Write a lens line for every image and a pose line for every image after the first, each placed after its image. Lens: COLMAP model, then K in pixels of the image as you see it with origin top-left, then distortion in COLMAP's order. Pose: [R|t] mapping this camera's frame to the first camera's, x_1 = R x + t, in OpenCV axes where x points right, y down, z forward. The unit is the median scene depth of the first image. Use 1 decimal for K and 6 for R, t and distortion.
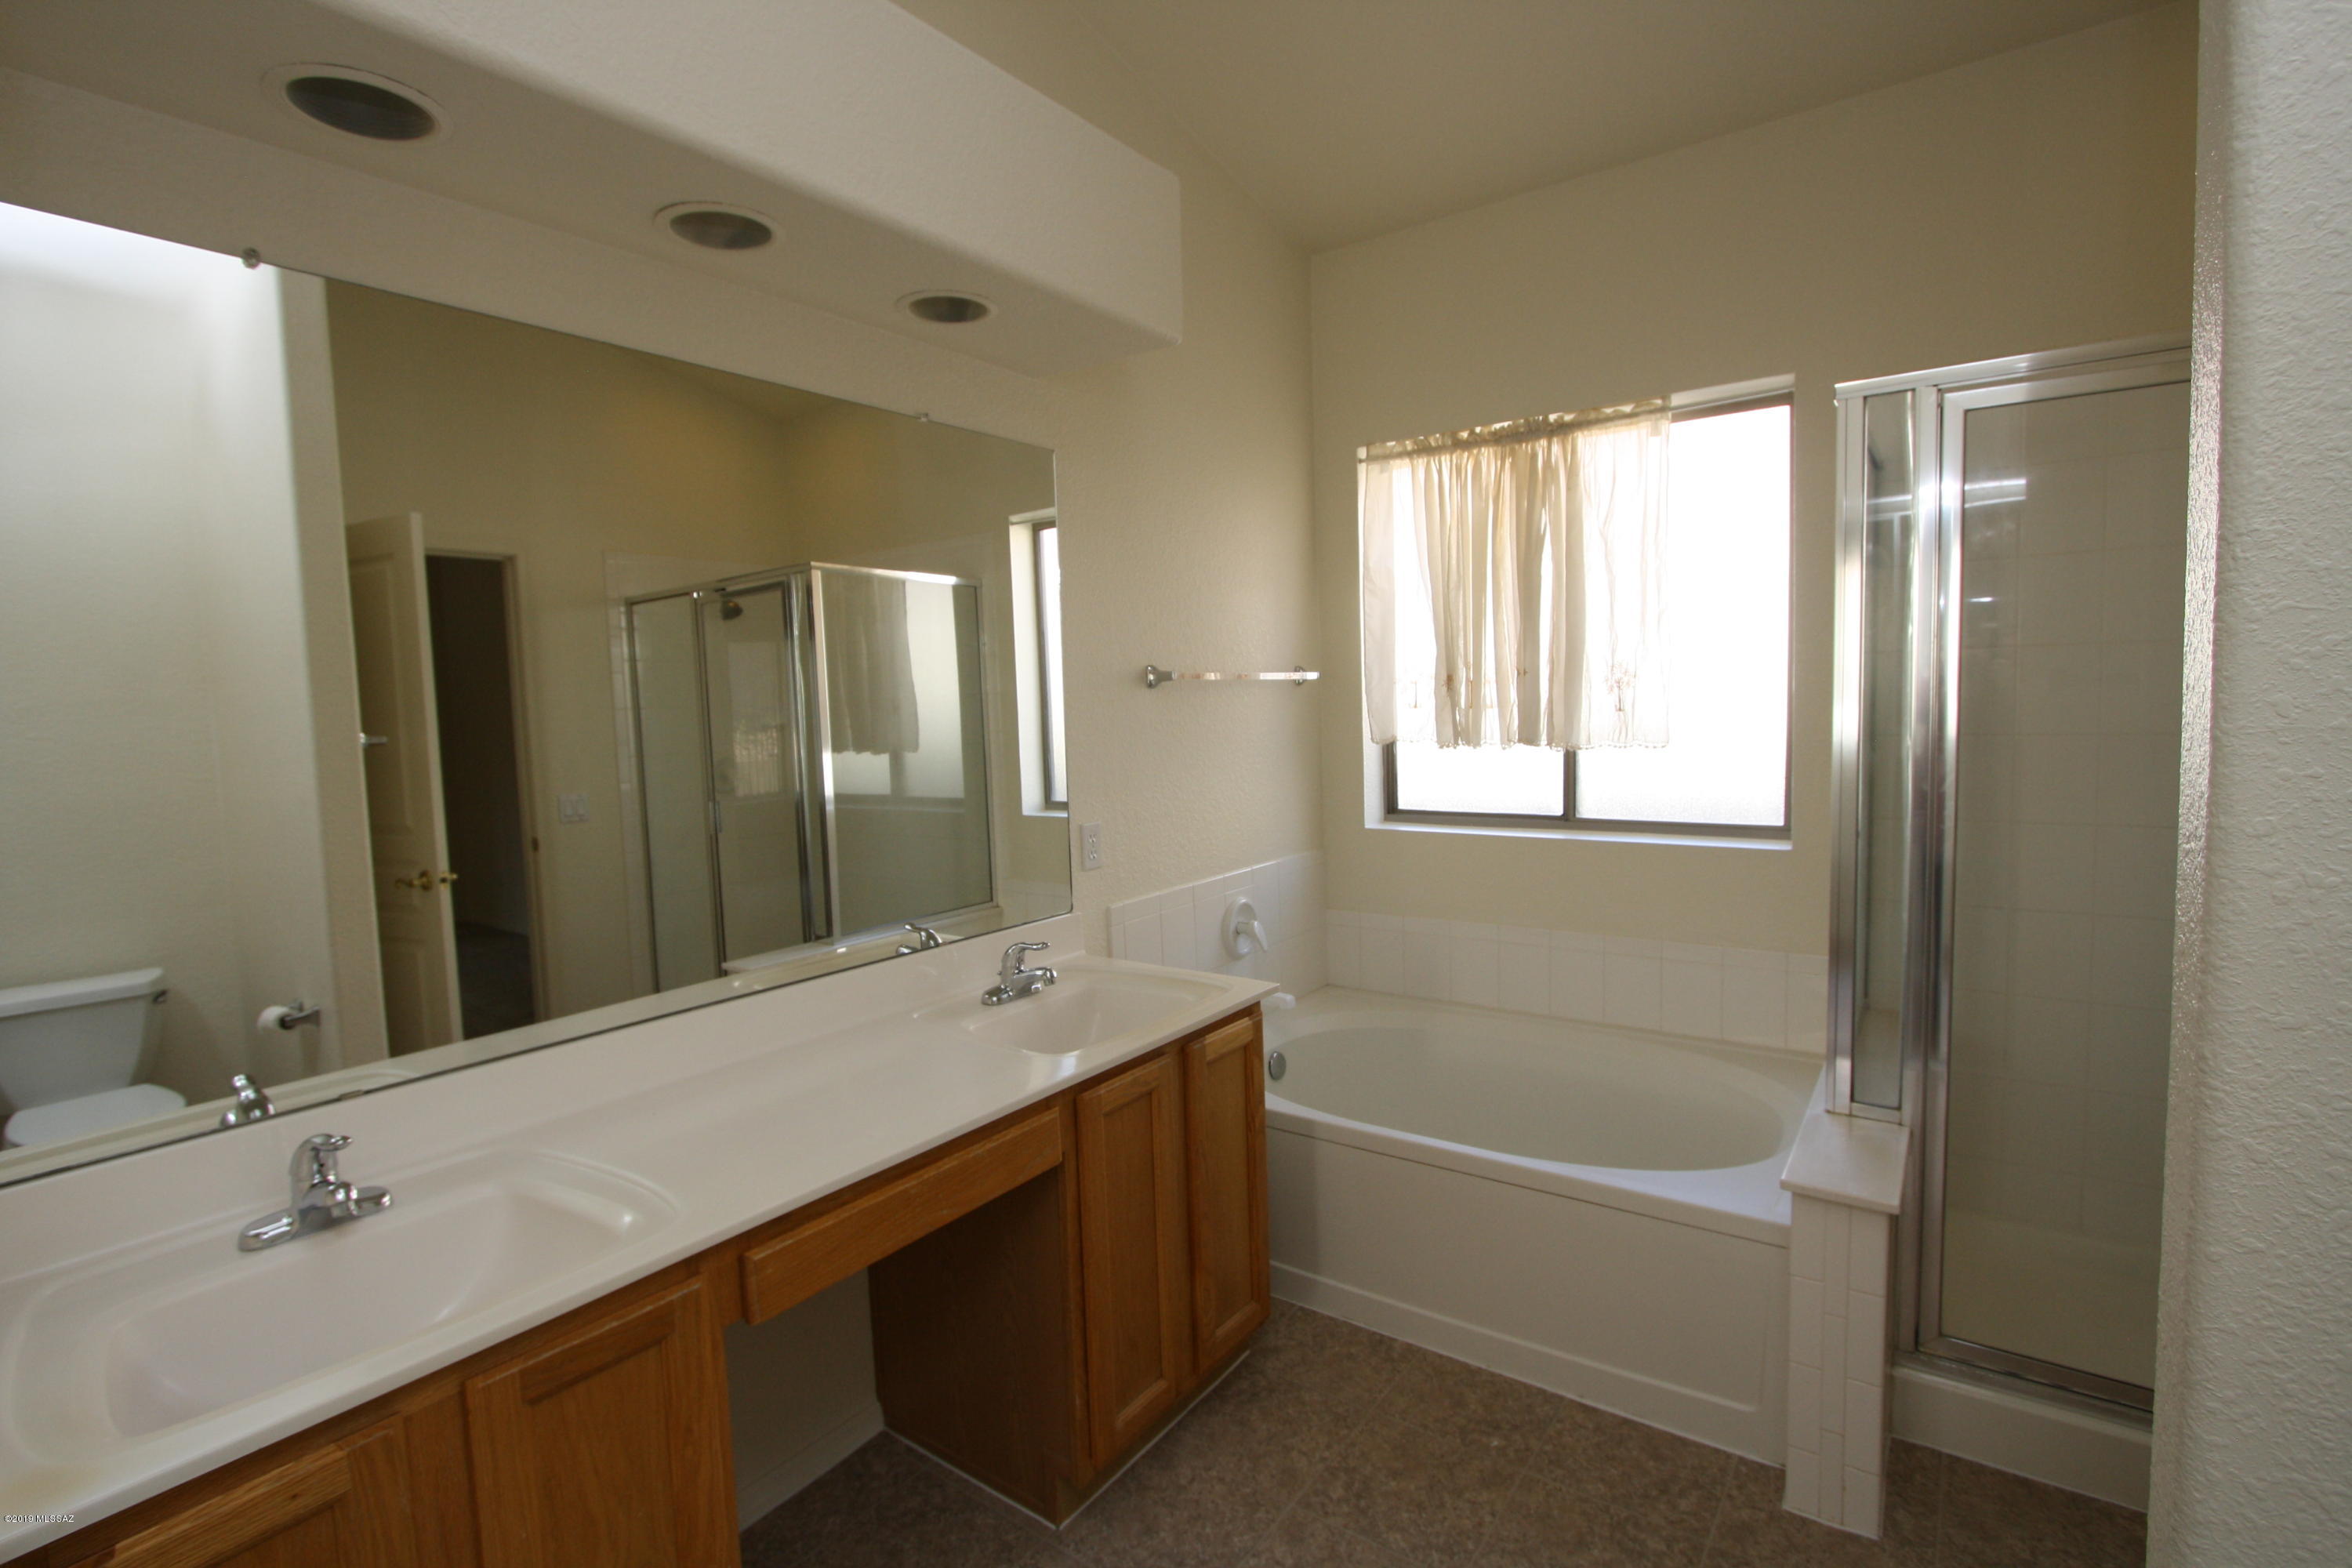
lens RADIAL K [[1091.3, 0, 1166.9], [0, 1091.3, 782.5], [0, 0, 1]] dist [-0.015795, 0.001507]
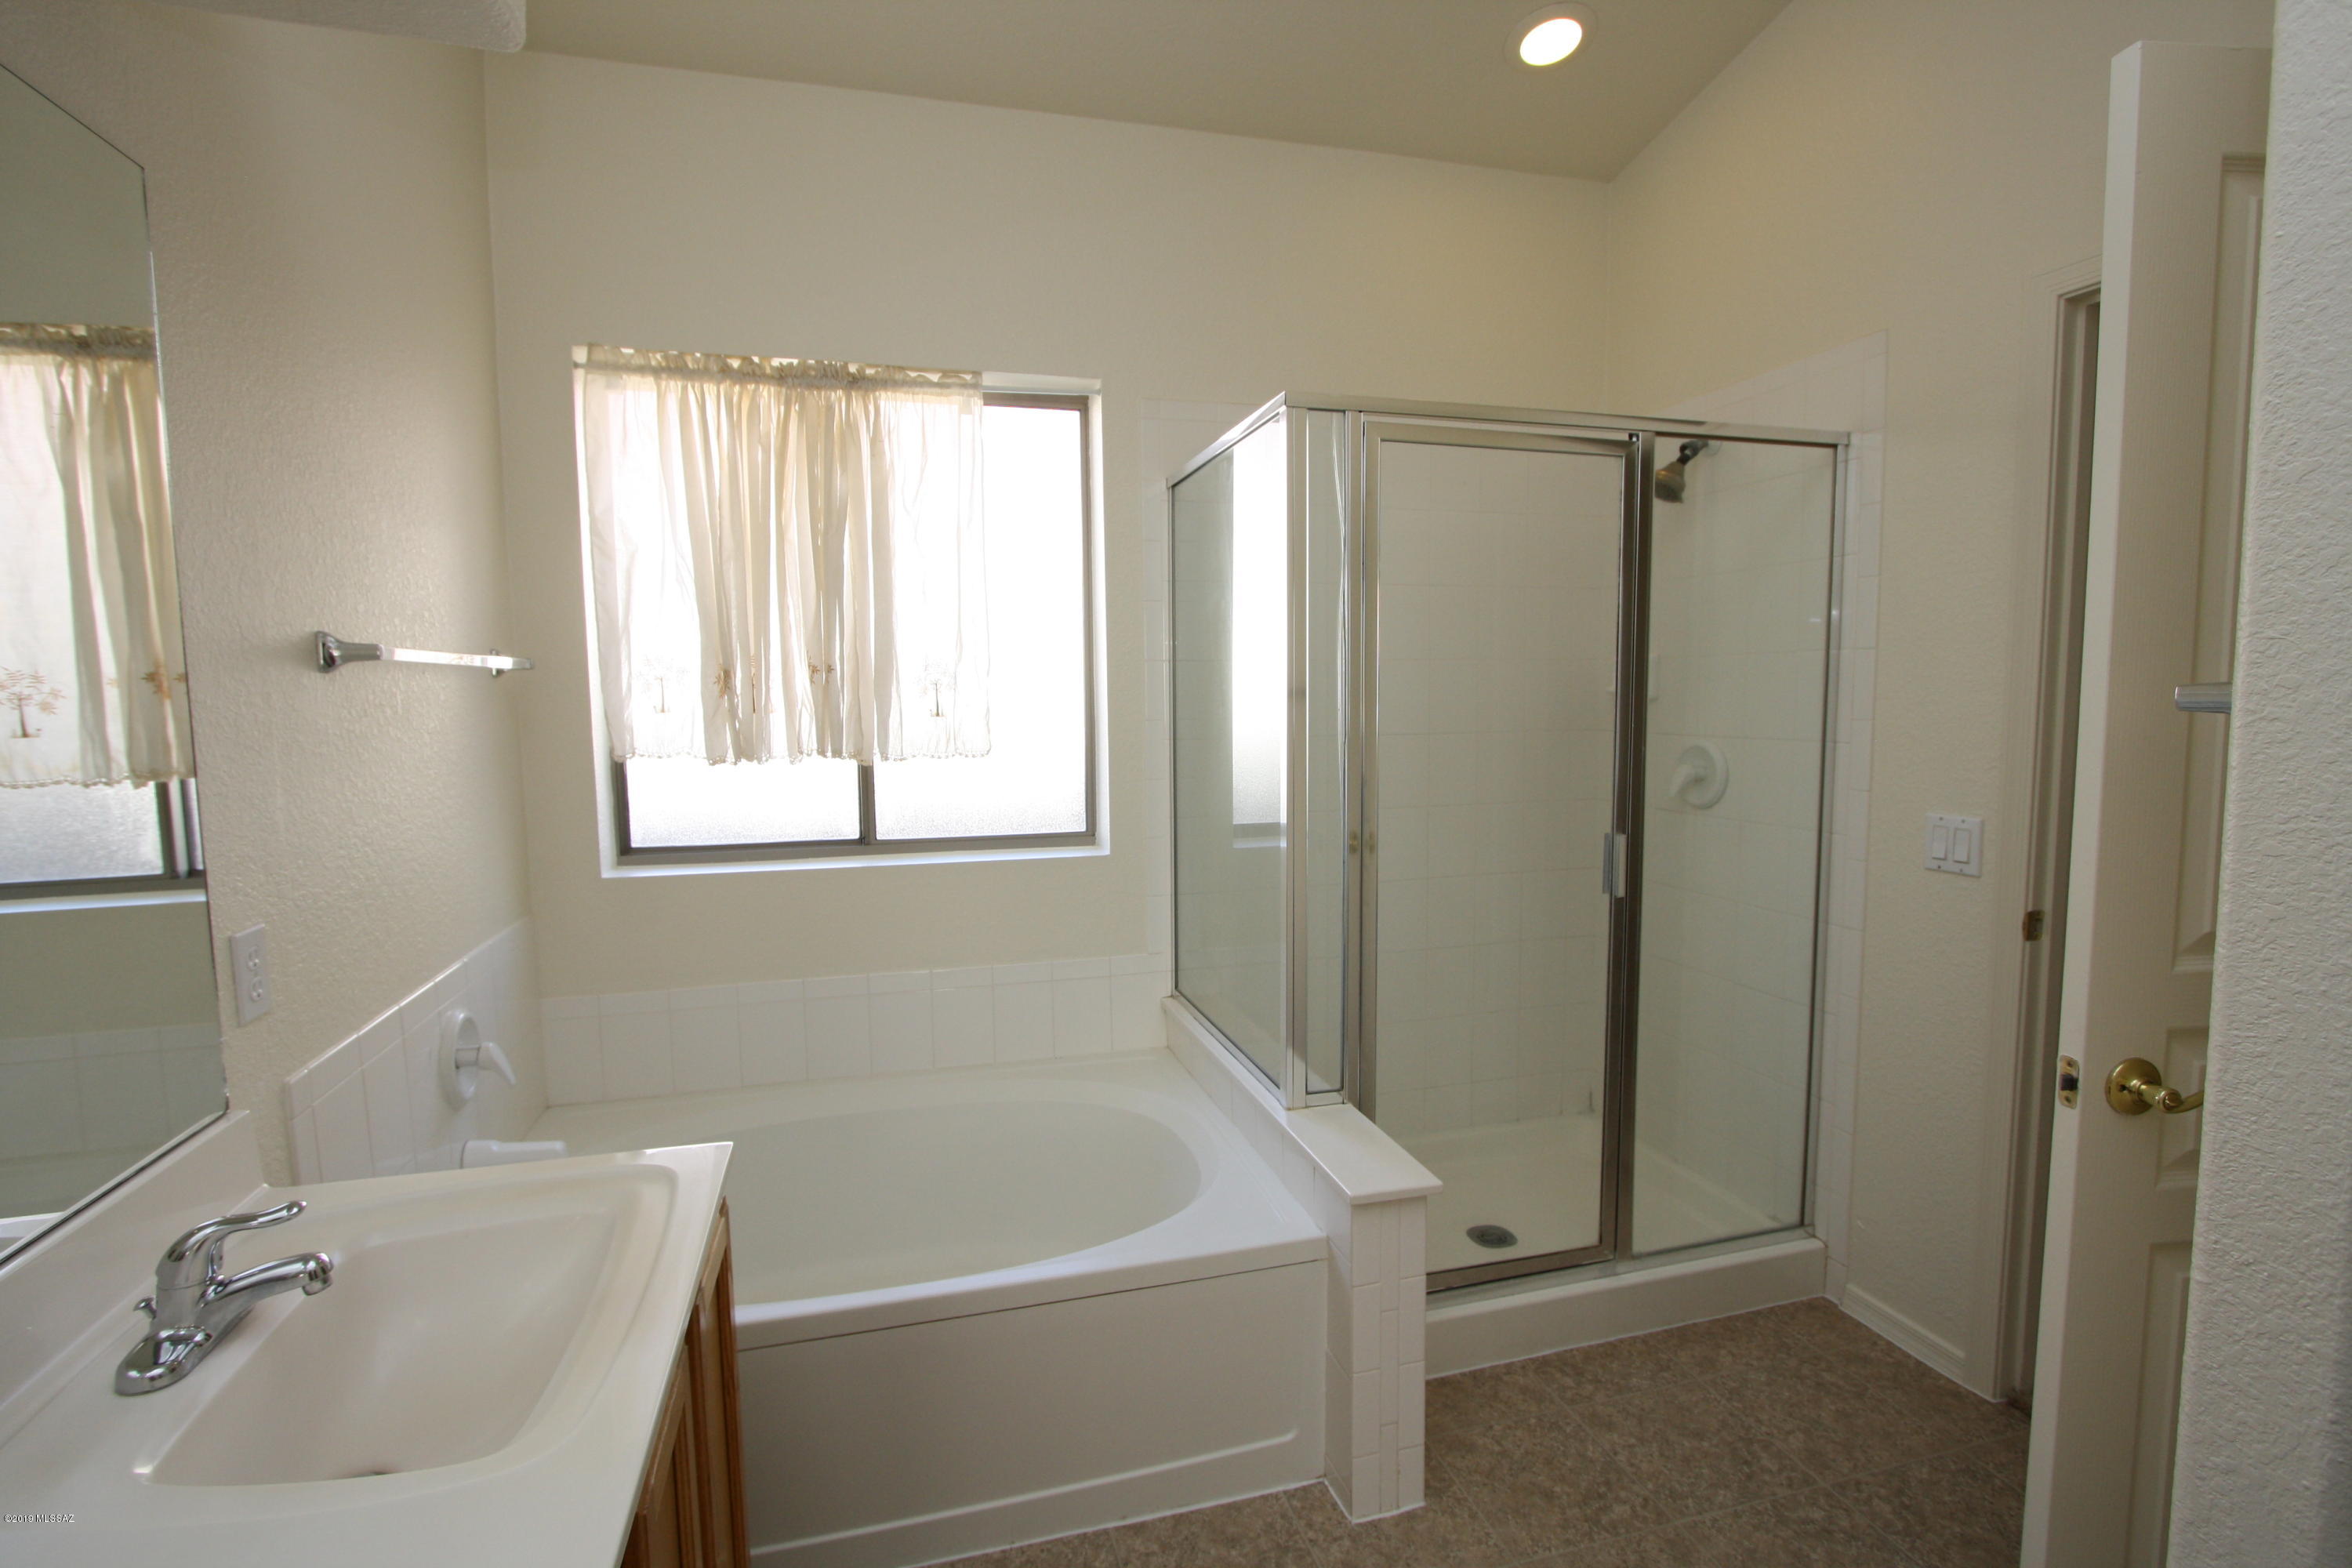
lens RADIAL K [[1091.3, 0, 1166.9], [0, 1091.3, 782.5], [0, 0, 1]] dist [-0.015795, 0.001507]
pose [[0.623133, -0.043146, 0.780925, -0.158480], [0.050355, 0.998619, 0.014993, -0.014498], [-0.780493, 0.029981, 0.624445, 0.283679]]
